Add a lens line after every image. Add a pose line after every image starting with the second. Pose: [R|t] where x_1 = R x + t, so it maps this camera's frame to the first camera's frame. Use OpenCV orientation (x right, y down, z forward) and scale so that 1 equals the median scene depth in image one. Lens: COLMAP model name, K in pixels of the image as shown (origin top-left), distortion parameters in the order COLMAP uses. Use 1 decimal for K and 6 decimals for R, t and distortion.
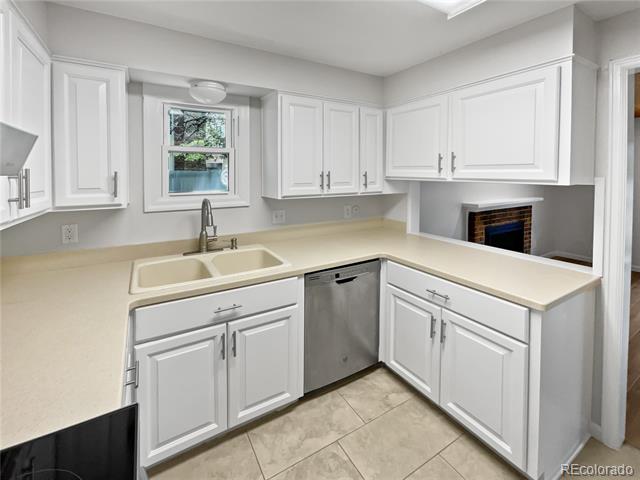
lens RADIAL K [[266.6, 0, 320.0], [0, 266.6, 240.0], [0, 0, 1]] dist [-0.001520, 0.000175]
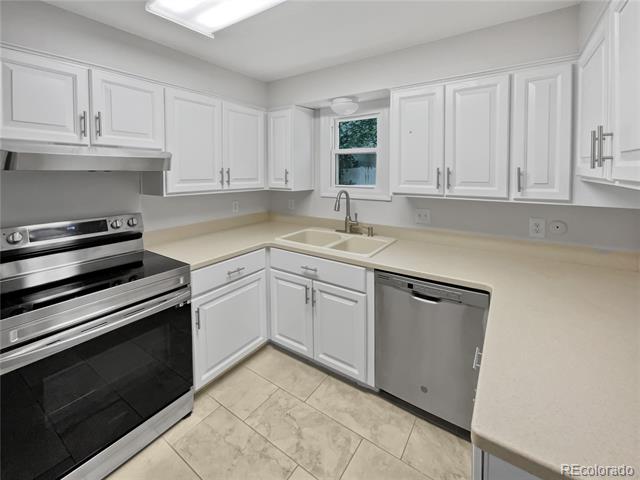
lens RADIAL K [[263.1, 0, 317.9], [0, 263.1, 252.0], [0, 0, 1]] dist [-0.000444, 0.000353]
pose [[0.446112, 0.264198, -0.855093, 0.614001], [-0.219164, 0.958594, 0.181836, -0.063677], [0.867727, 0.106286, 0.485543, 0.270841]]
